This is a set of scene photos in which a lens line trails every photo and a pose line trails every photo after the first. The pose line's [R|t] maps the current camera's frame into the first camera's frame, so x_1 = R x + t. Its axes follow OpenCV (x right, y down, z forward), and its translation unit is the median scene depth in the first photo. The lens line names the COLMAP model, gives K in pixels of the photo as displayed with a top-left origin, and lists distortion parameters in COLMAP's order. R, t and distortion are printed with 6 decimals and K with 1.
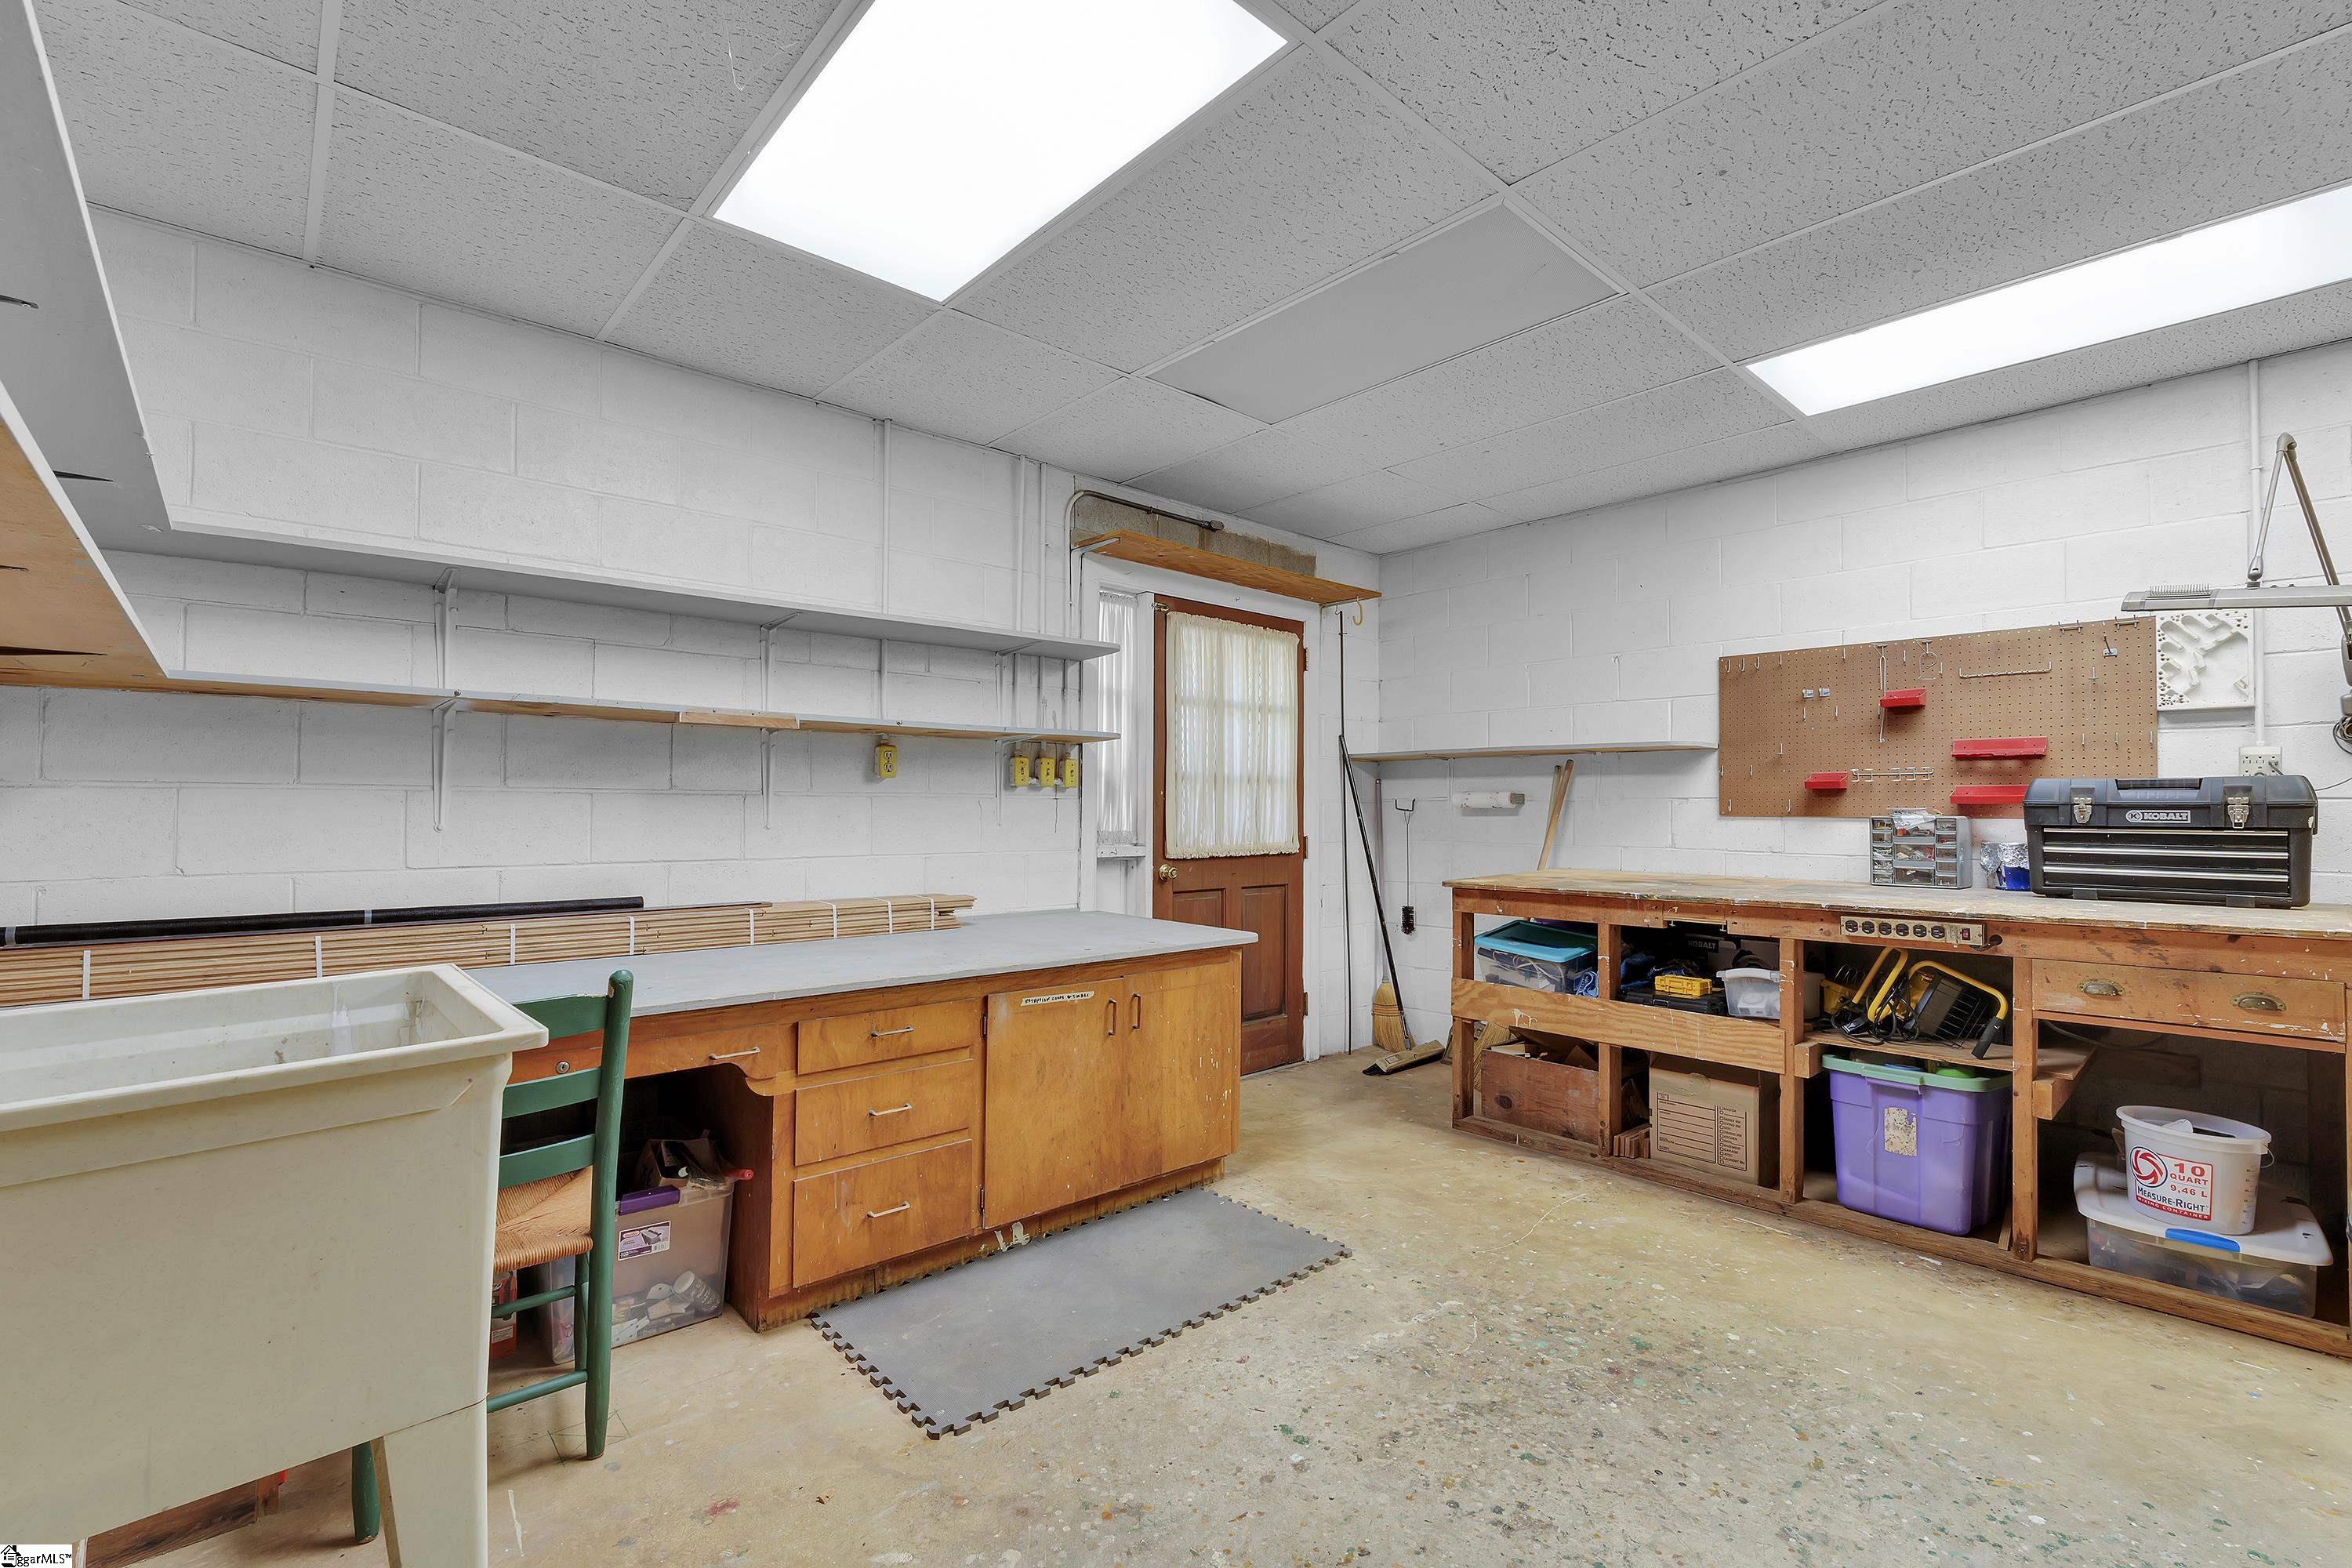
lens RADIAL K [[1026.4, 0, 1175.2], [0, 1026.4, 792.7], [0, 0, 1]] dist [0.000661, 0.000051]
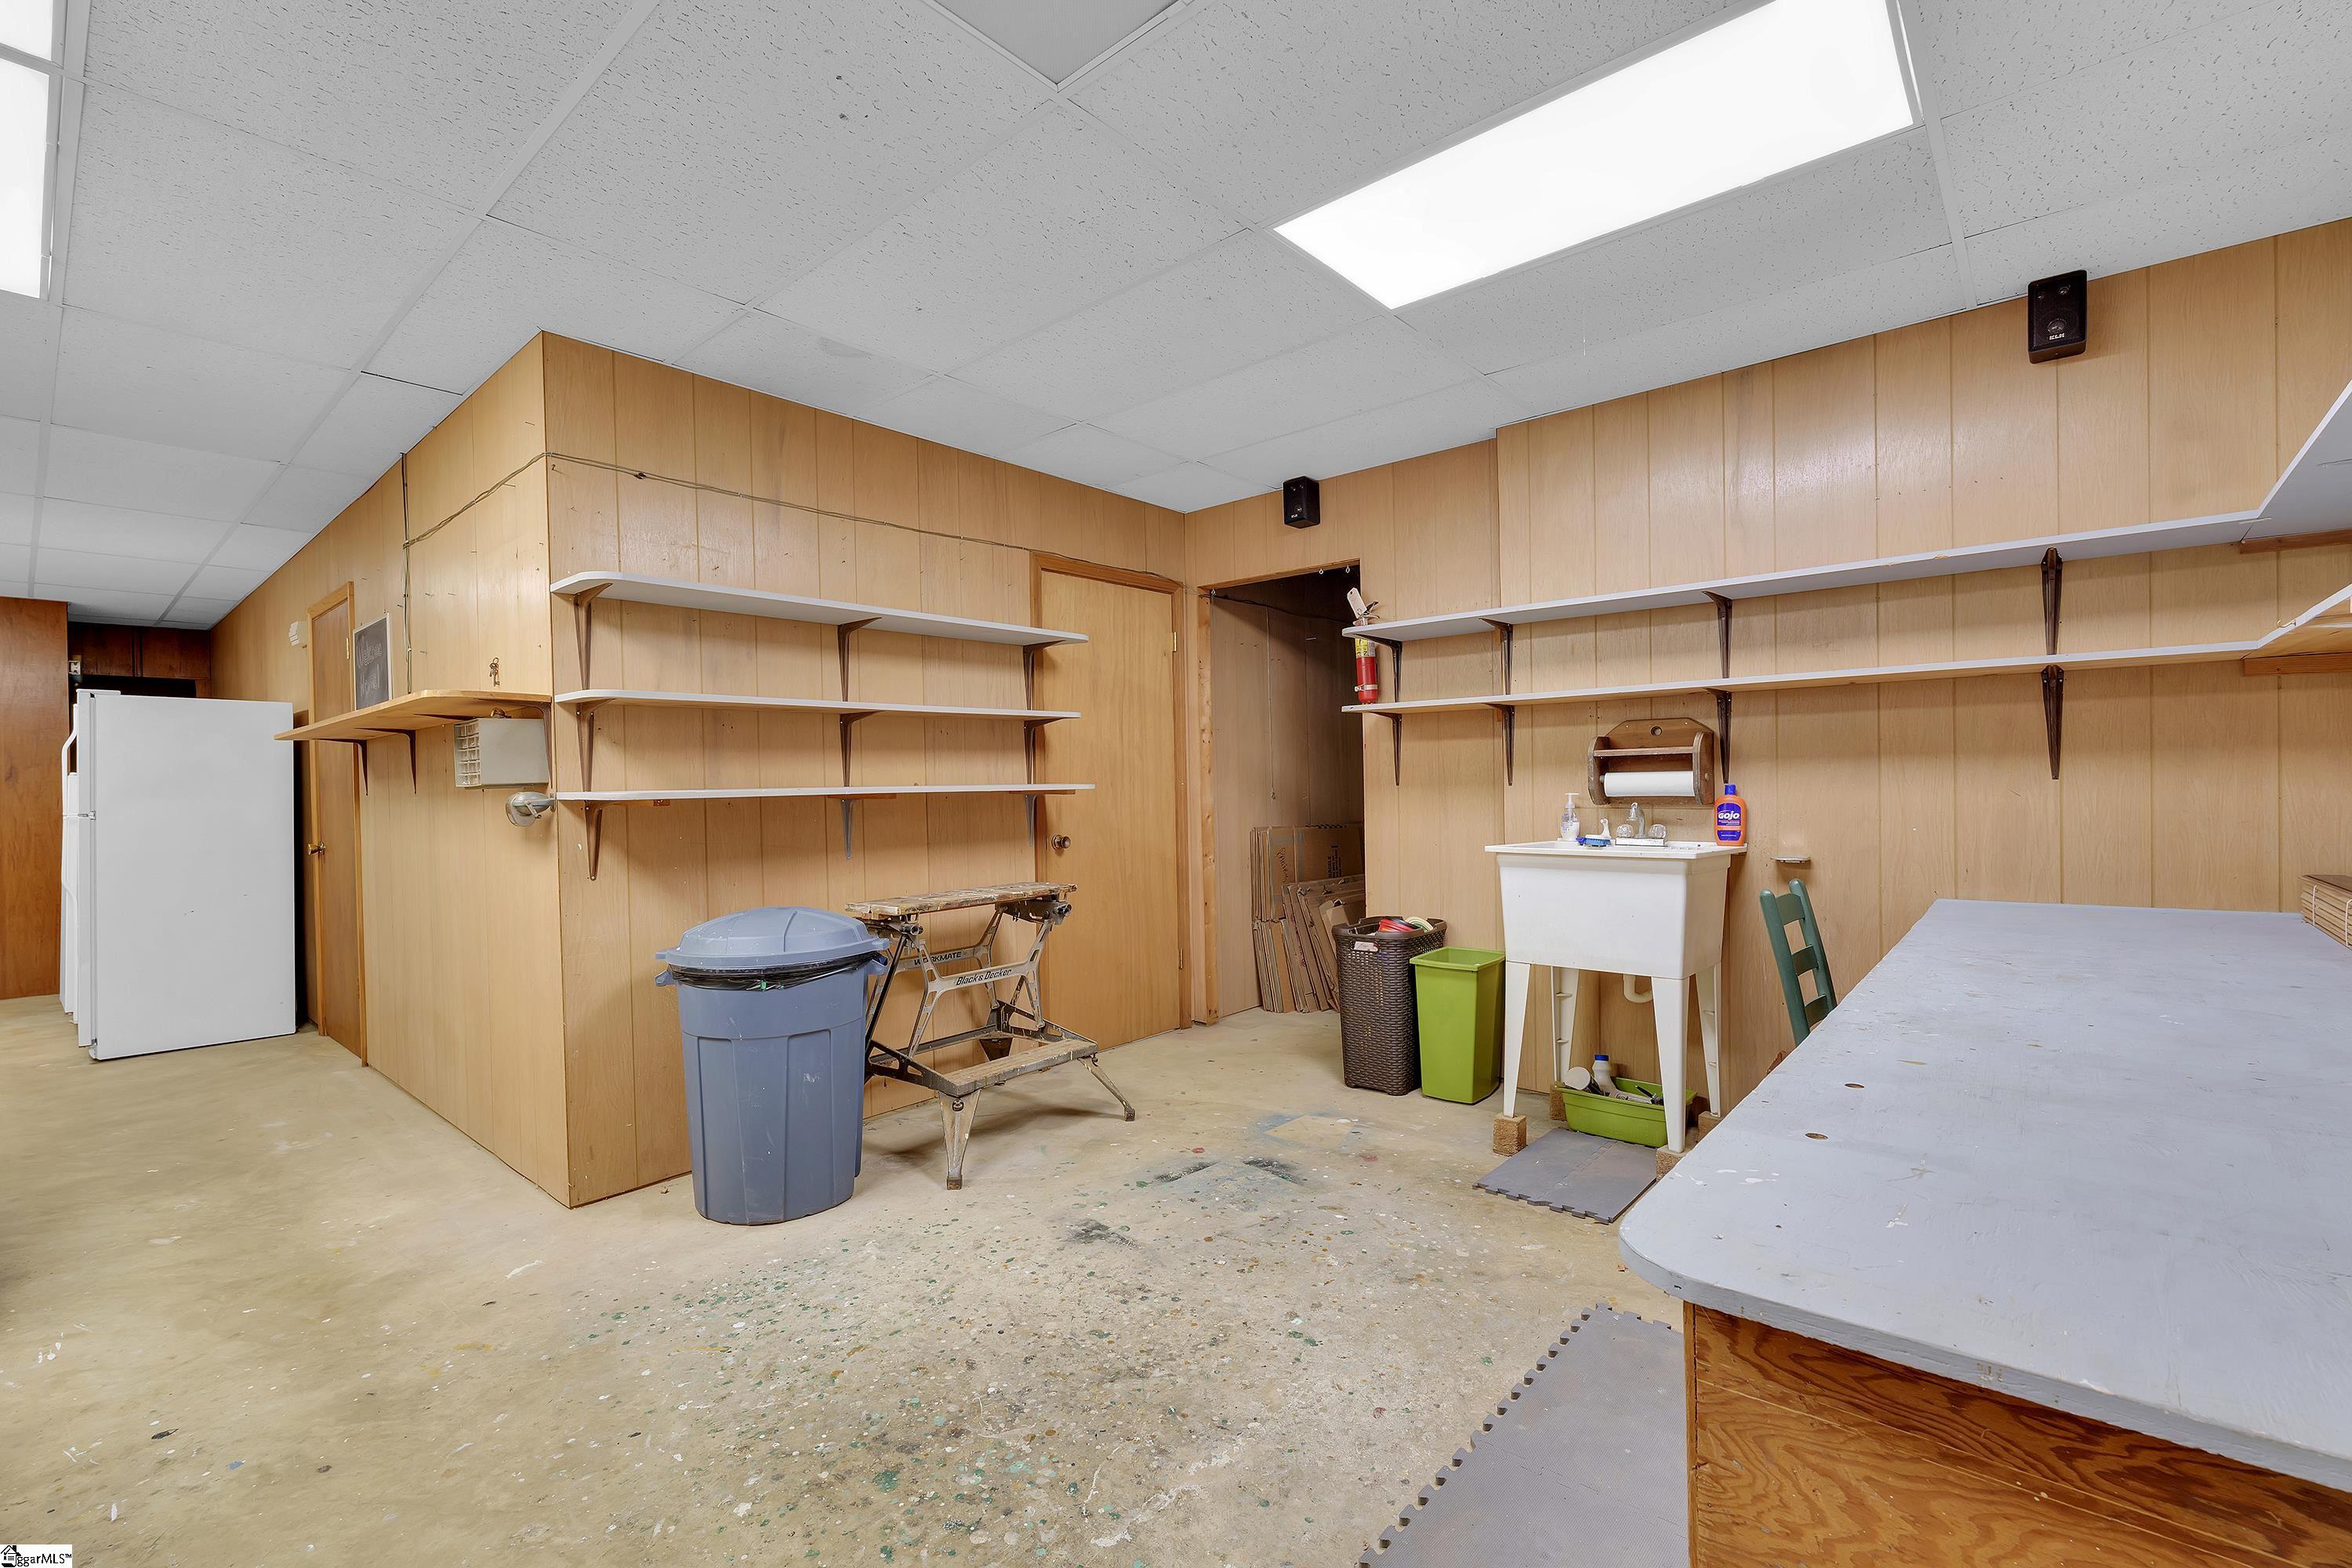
lens RADIAL K [[1026.4, 0, 1174.8], [0, 1026.4, 789.1], [0, 0, 1]] dist [0.000661, 0.000051]
pose [[-0.992930, 0.015148, -0.117732, 0.389599], [0.016782, 0.999776, -0.012903, 0.041446], [0.117510, -0.014787, -0.992962, 2.173100]]
